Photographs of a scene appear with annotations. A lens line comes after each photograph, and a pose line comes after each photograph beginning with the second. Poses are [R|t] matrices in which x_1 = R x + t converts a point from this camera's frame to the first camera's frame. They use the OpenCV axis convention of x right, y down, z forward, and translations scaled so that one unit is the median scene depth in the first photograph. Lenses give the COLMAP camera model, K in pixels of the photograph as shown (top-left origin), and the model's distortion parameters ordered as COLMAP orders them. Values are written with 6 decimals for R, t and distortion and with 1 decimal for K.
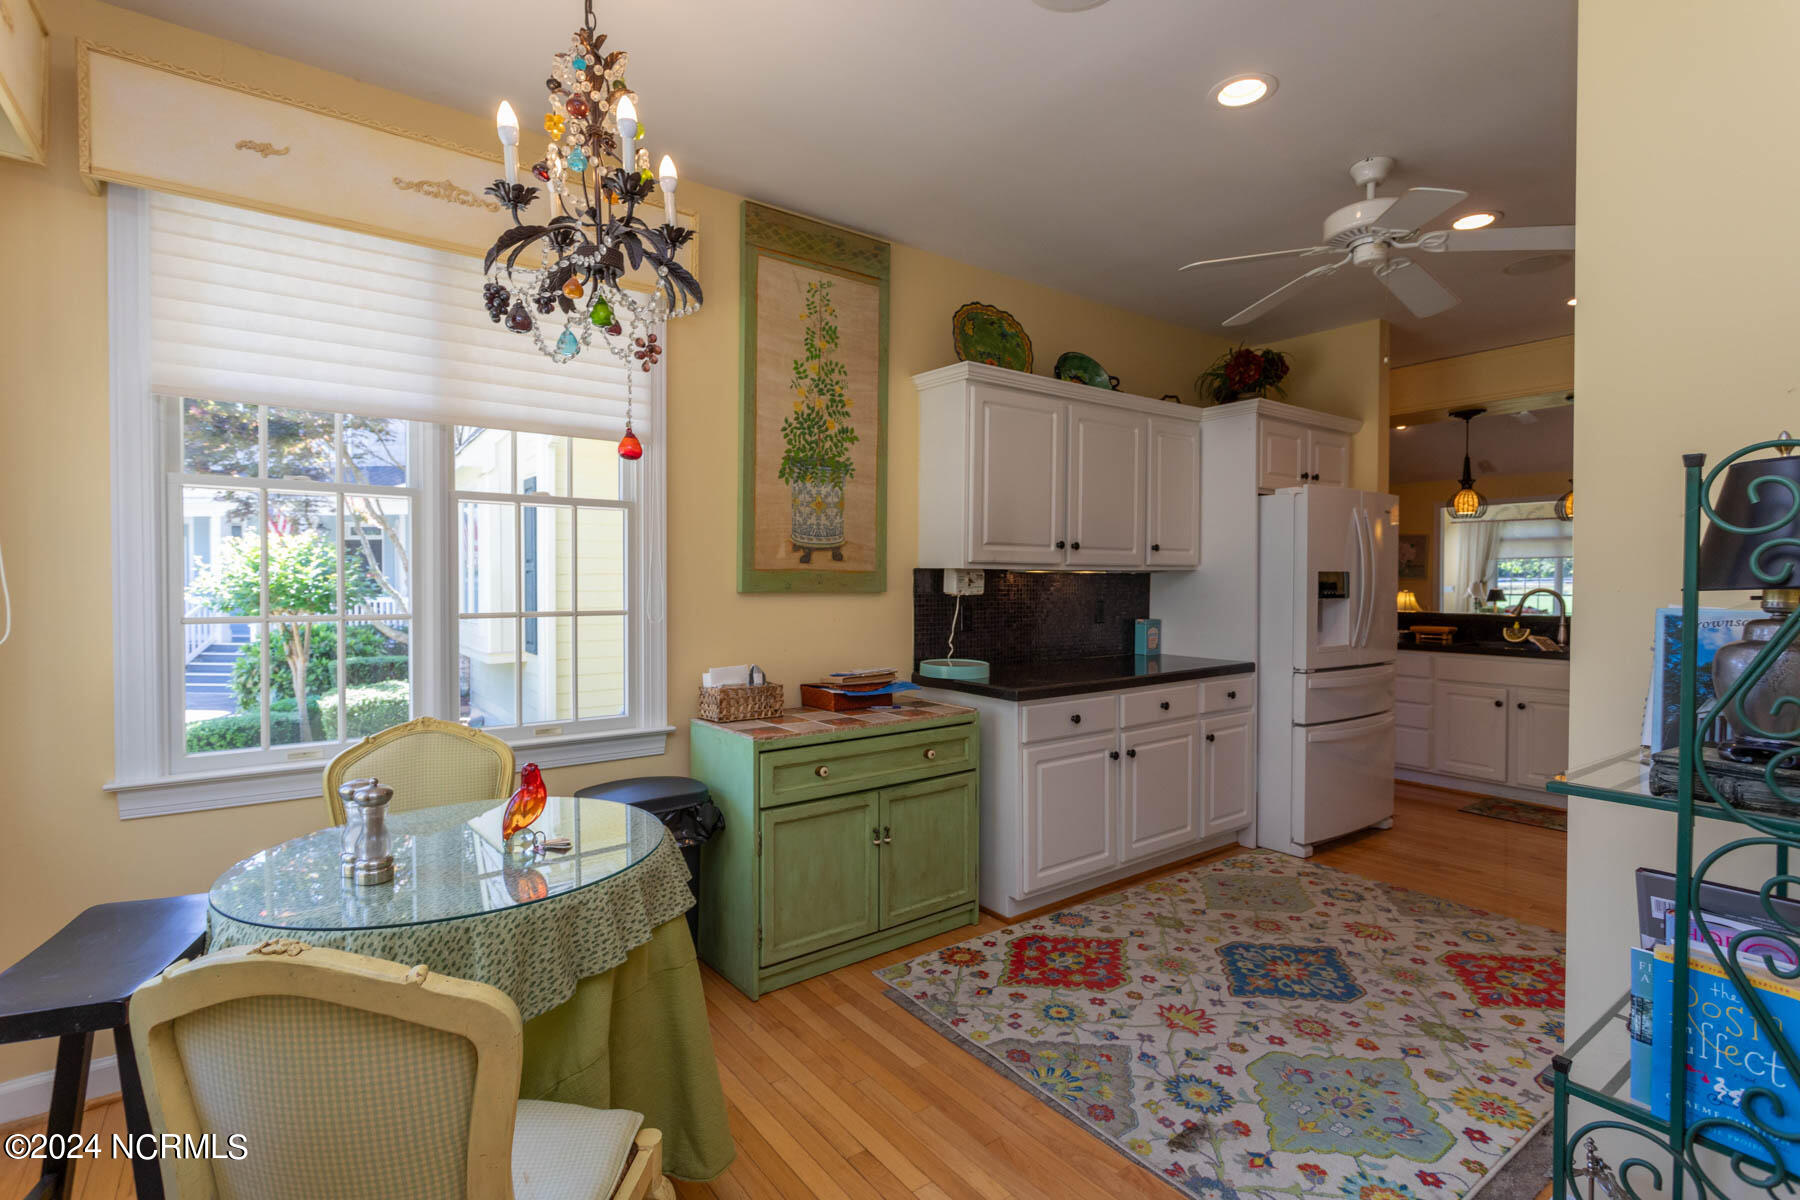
lens RADIAL K [[859.0, 0, 902.0], [0, 859.0, 594.8], [0, 0, 1]] dist [0.004943, -0.000221]
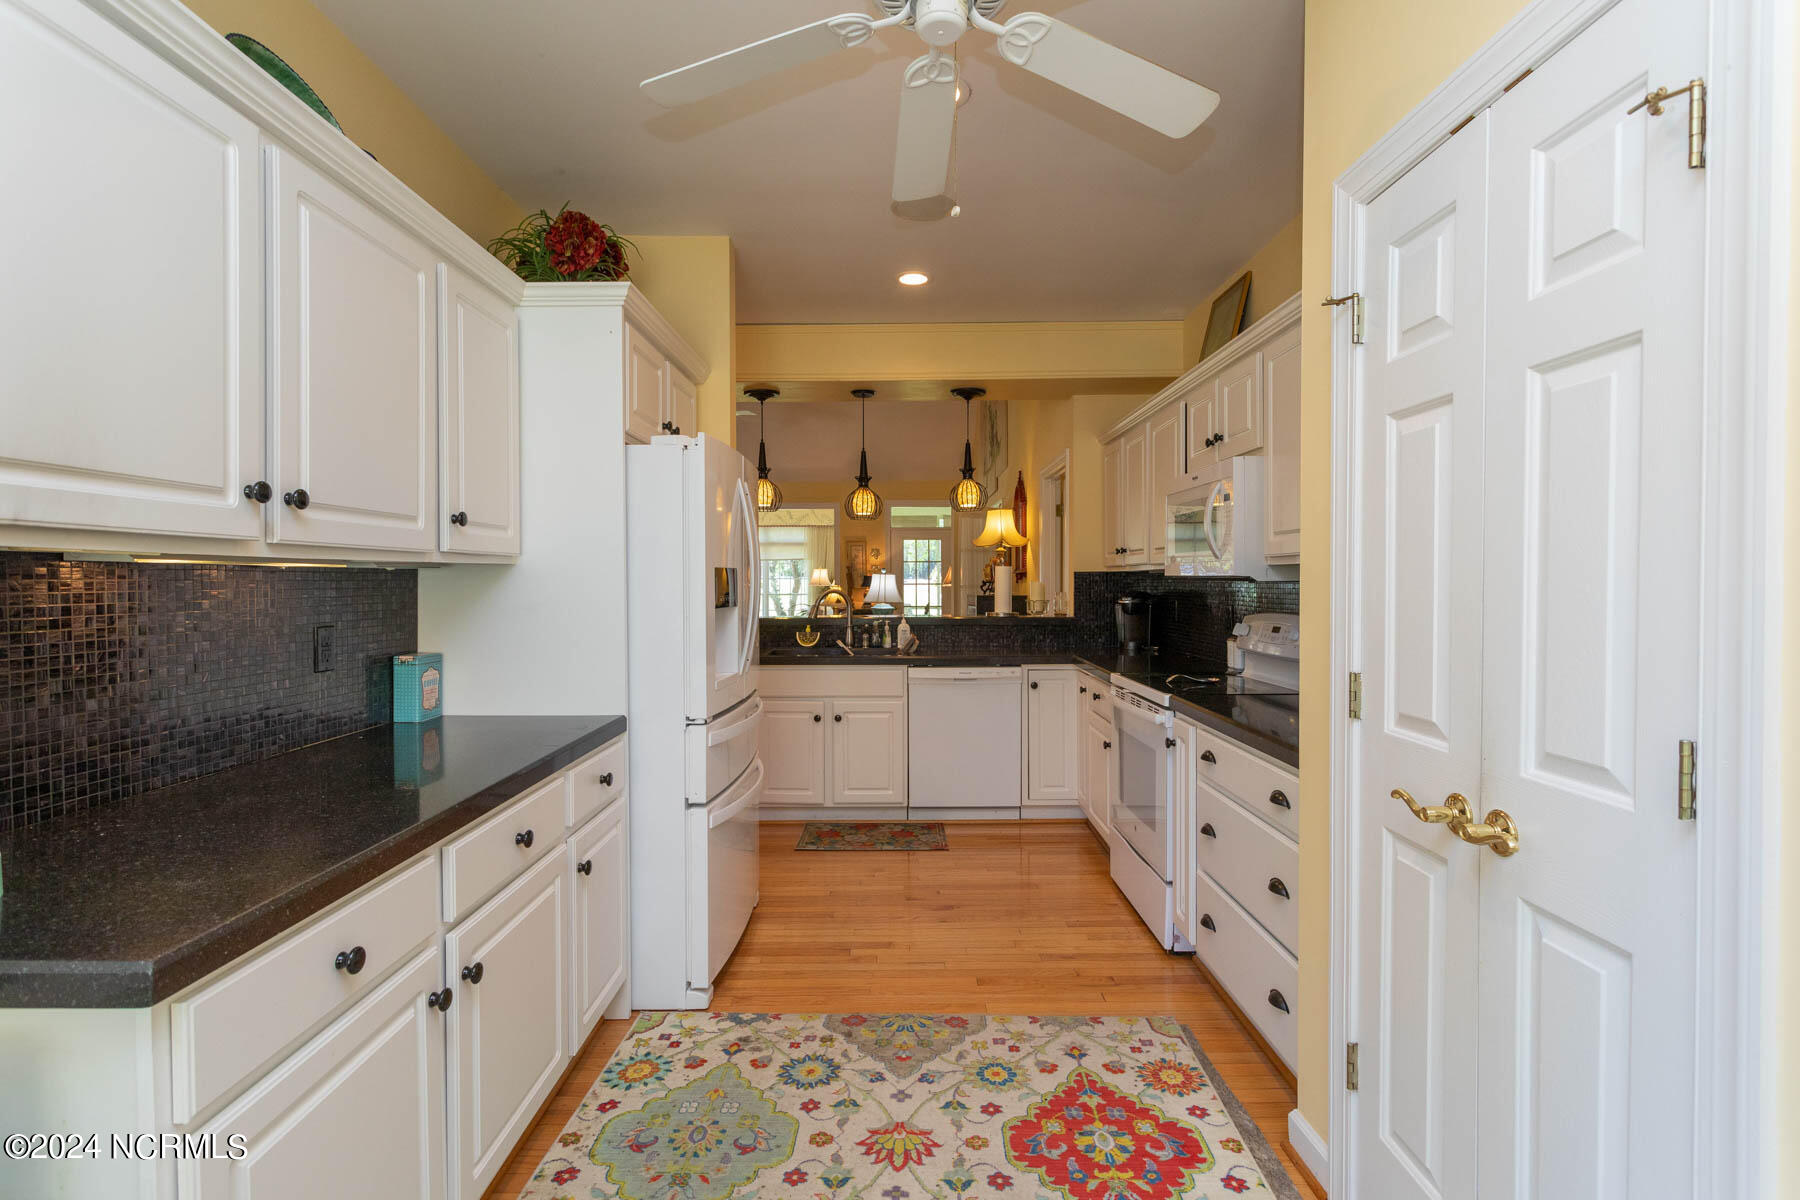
lens RADIAL K [[859.0, 0, 909.6], [0, 859.0, 592.8], [0, 0, 1]] dist [0.004943, -0.000221]
pose [[0.600737, -0.015131, 0.799304, 0.045266], [0.020324, 0.999787, 0.003650, -0.006918], [-0.799189, 0.014052, 0.600916, 0.485053]]
